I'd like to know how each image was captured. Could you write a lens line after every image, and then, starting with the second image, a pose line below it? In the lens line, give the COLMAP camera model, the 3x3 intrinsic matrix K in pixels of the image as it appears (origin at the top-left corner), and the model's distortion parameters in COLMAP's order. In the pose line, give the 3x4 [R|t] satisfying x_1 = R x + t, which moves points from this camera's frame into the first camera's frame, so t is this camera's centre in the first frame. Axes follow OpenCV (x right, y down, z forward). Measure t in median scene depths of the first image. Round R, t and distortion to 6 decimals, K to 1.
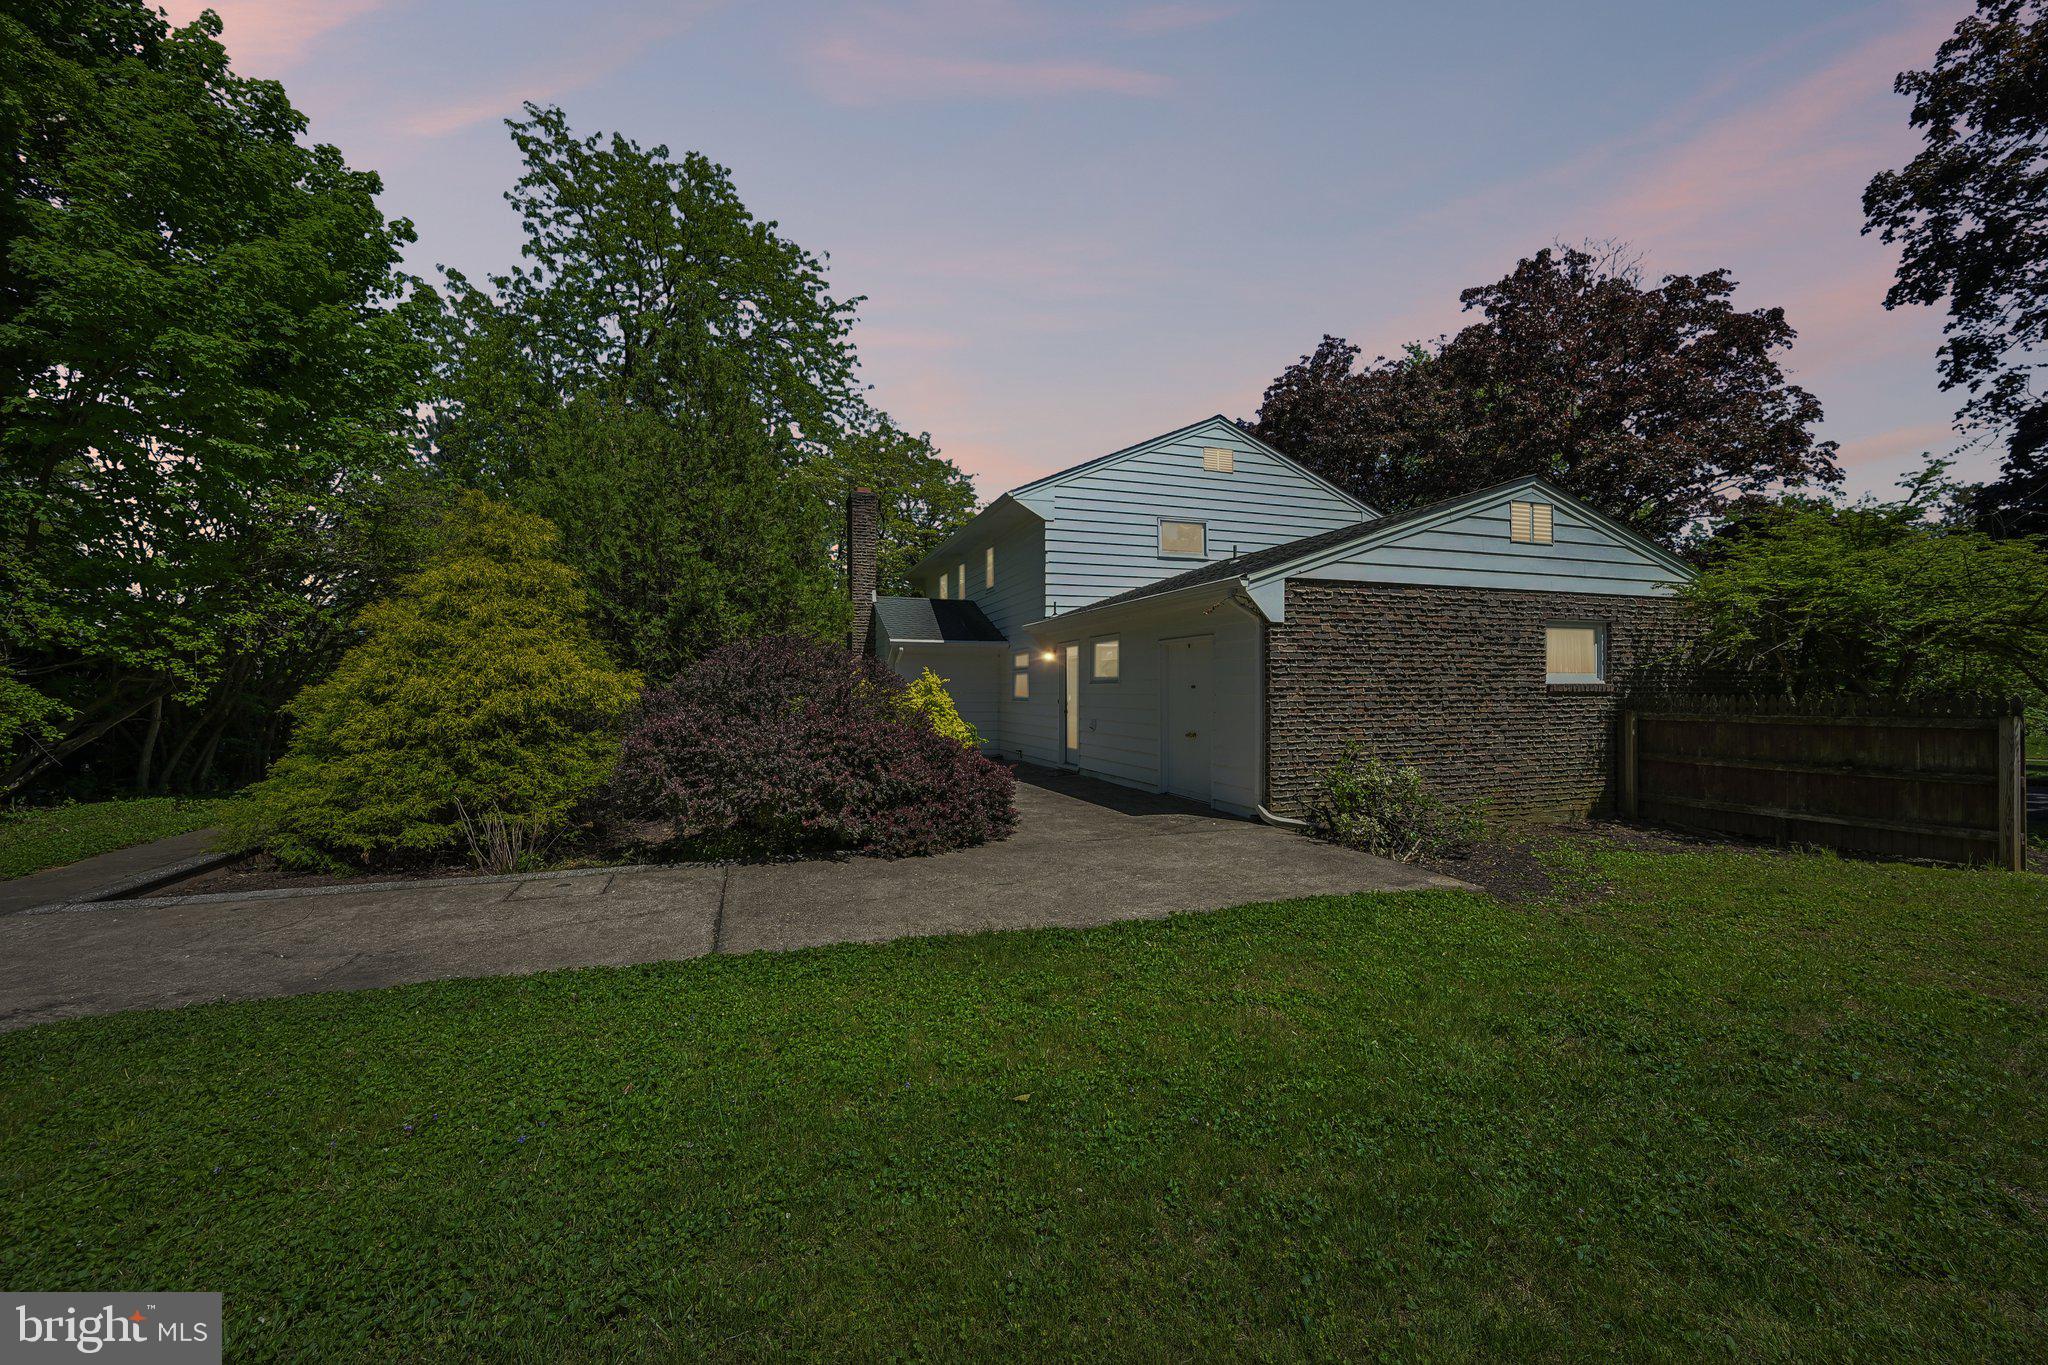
lens RADIAL K [[804.2, 0, 1025.9], [0, 804.2, 688.1], [0, 0, 1]] dist [-0.006113, -0.000111]
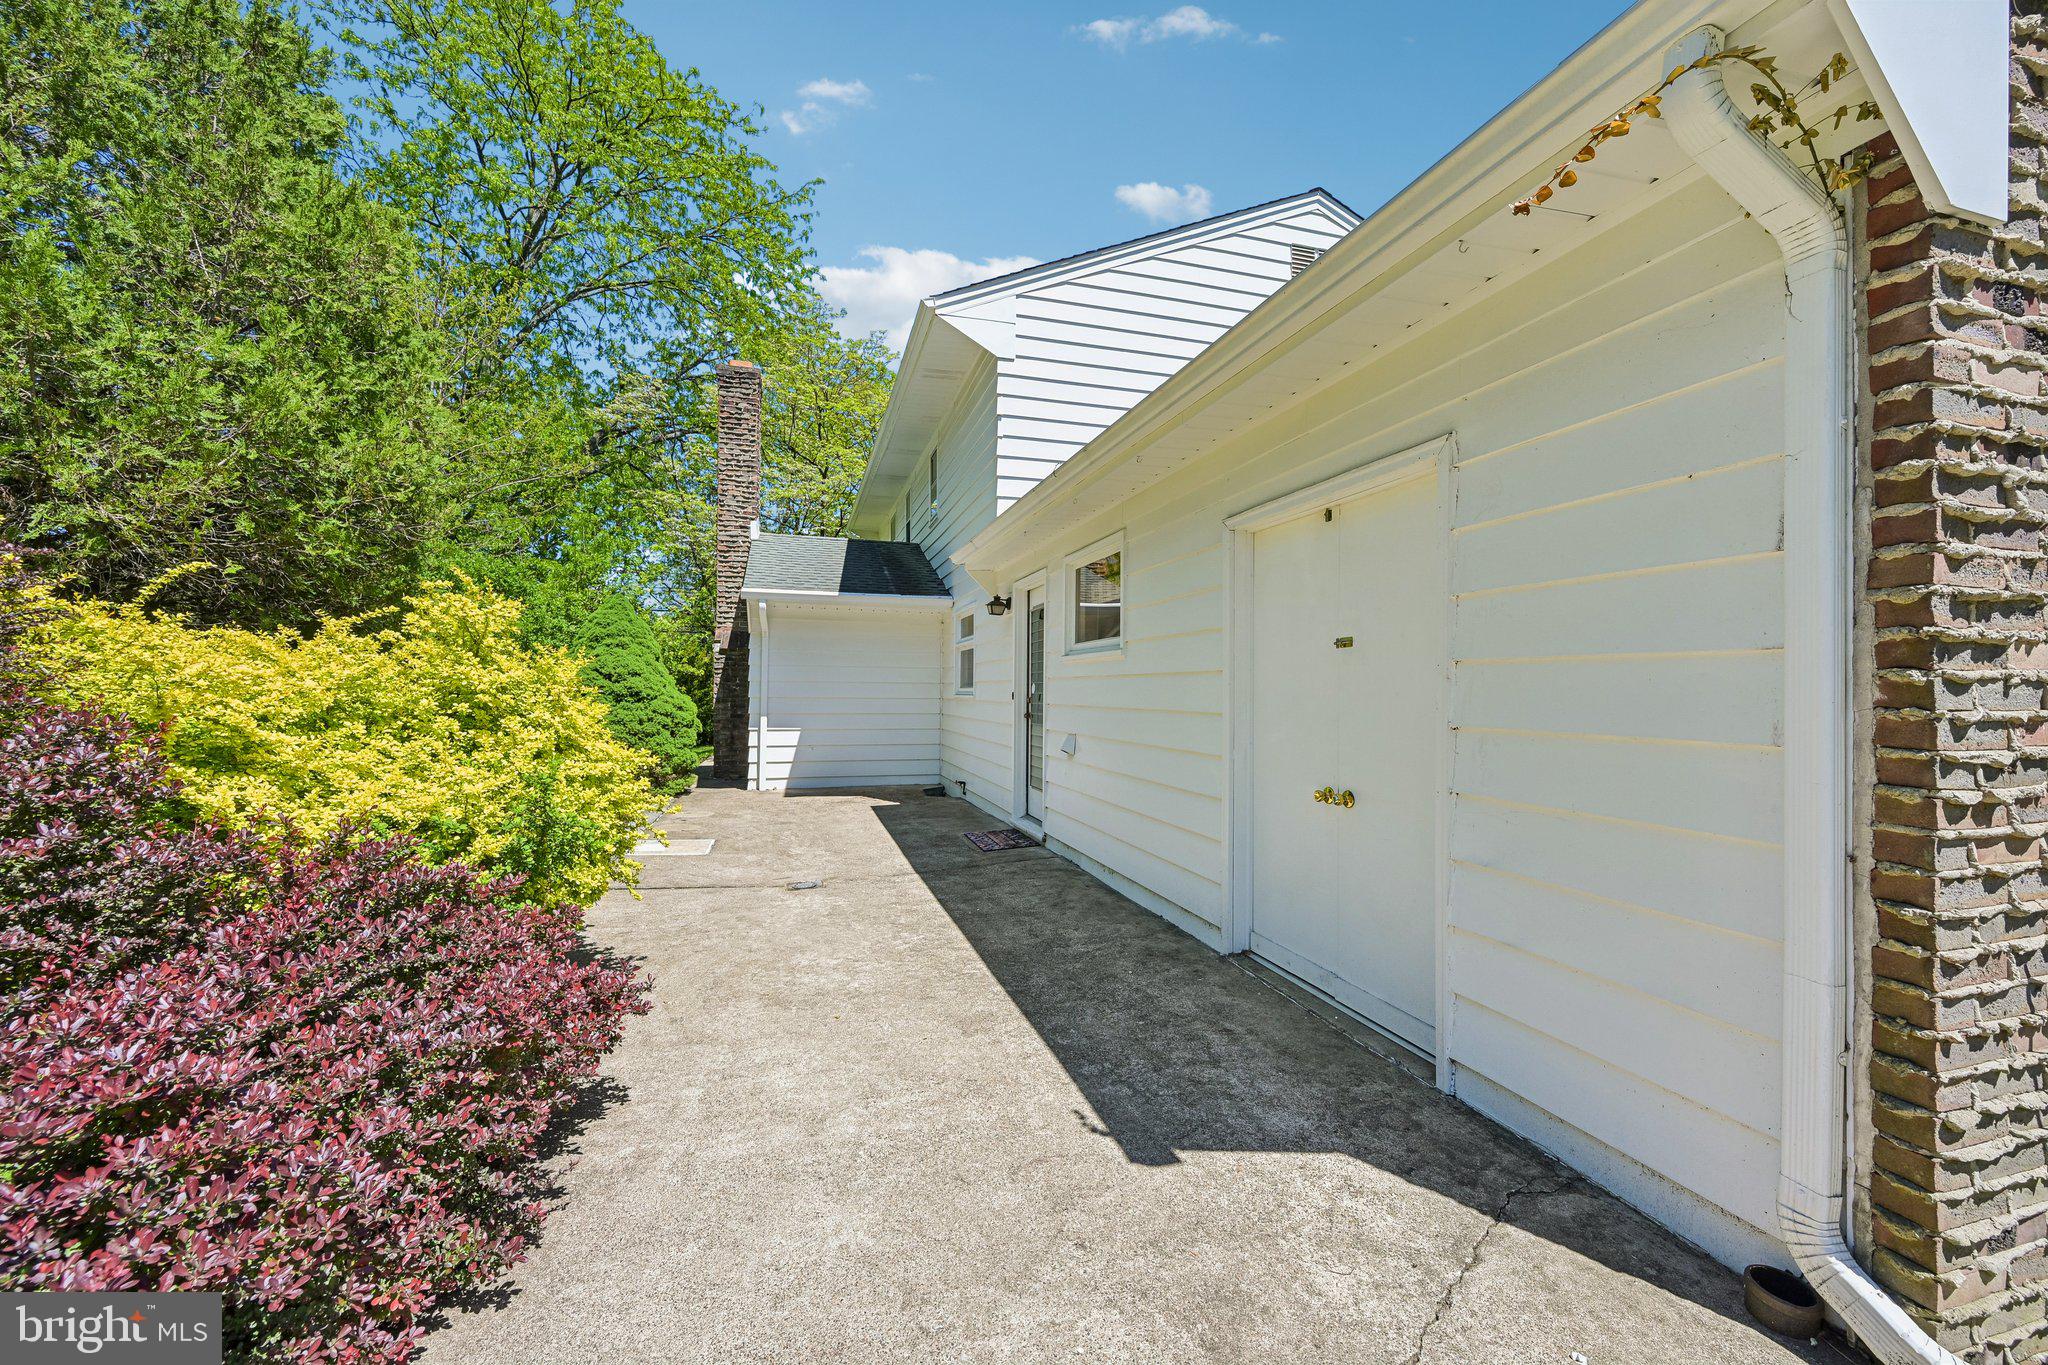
lens RADIAL K [[804.2, 0, 1020.5], [0, 804.2, 687.7], [0, 0, 1]] dist [-0.006113, -0.000111]
pose [[0.998683, 0.002471, -0.051255, 0.066999], [-0.002508, 0.999997, -0.000651, 0.011216], [0.051253, 0.000779, 0.998685, 0.465517]]
